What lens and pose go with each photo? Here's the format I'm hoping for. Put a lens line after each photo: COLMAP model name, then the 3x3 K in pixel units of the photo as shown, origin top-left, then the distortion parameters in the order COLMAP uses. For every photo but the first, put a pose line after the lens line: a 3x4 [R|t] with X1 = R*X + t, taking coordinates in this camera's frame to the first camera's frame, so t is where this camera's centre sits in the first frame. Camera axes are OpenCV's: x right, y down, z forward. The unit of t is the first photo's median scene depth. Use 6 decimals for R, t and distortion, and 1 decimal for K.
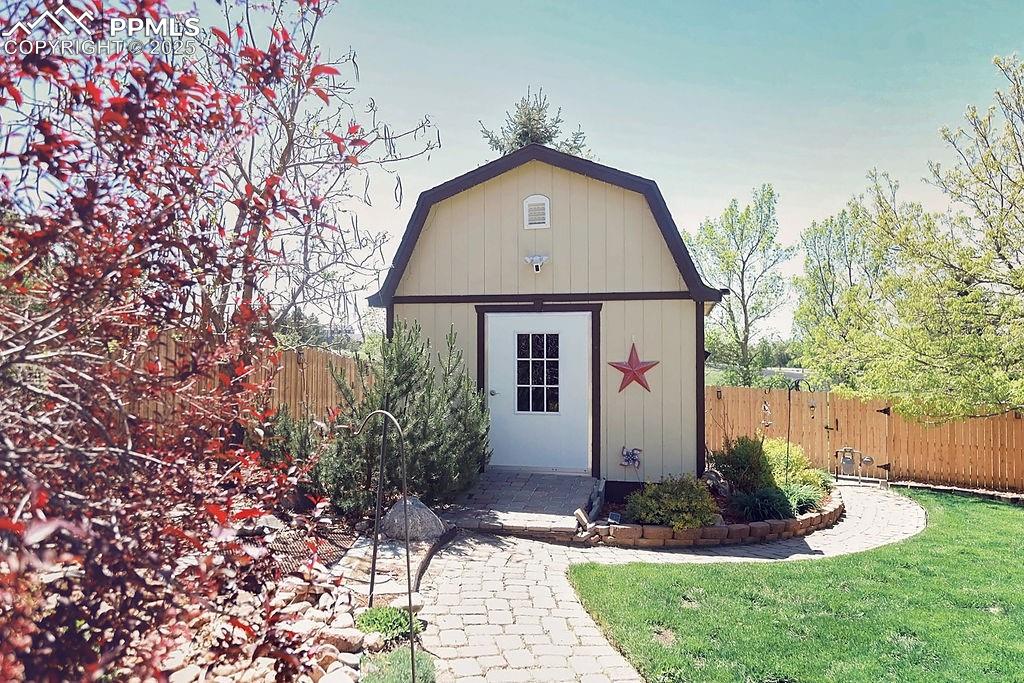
lens RADIAL K [[725.2, 0, 518.2], [0, 725.2, 334.5], [0, 0, 1]] dist [0.005738, 0.004012]
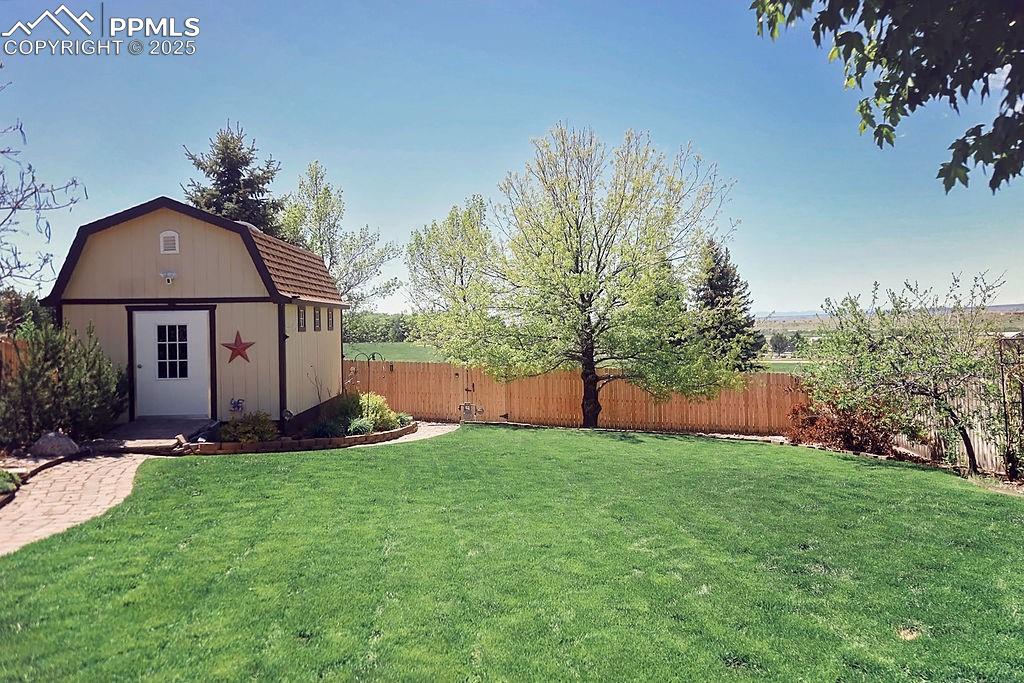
lens RADIAL K [[707.0, 0, 525.8], [0, 707.0, 334.1], [0, 0, 1]] dist [0.005940, 0.004866]
pose [[0.958365, -0.015164, 0.285143, 0.306721], [0.009261, 0.999714, 0.022039, -0.007891], [-0.285395, -0.018481, 0.958232, -0.587551]]
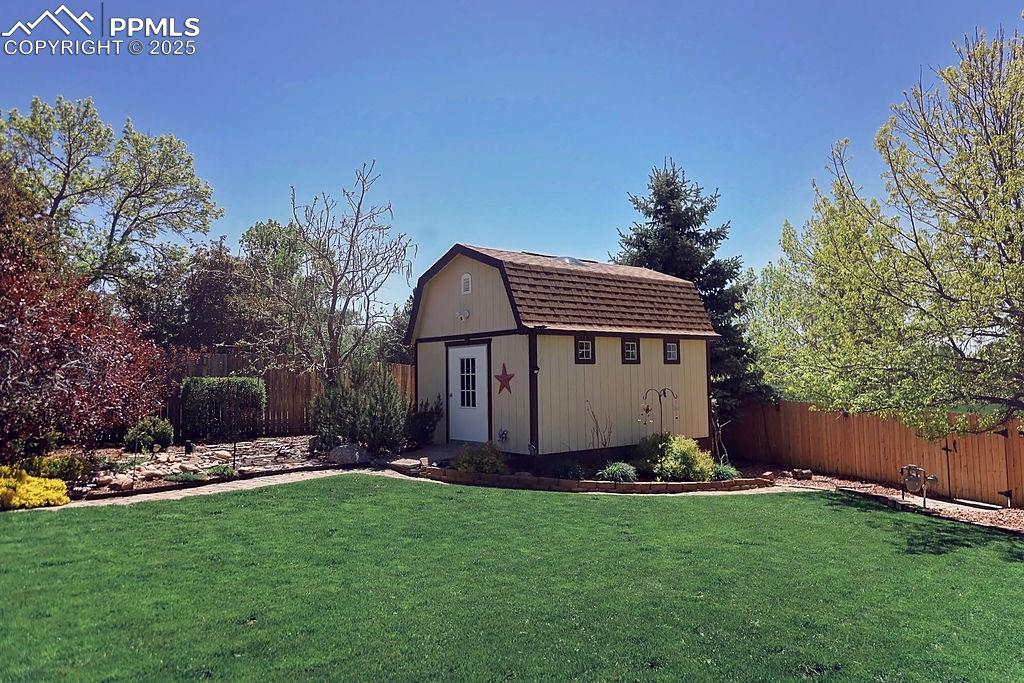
lens RADIAL K [[707.0, 0, 514.9], [0, 707.0, 338.5], [0, 0, 1]] dist [0.005940, 0.004866]
pose [[0.801947, -0.042933, -0.595850, 1.057124], [0.018486, 0.998720, -0.047080, 0.030832], [0.597108, 0.026741, 0.801715, -0.203971]]
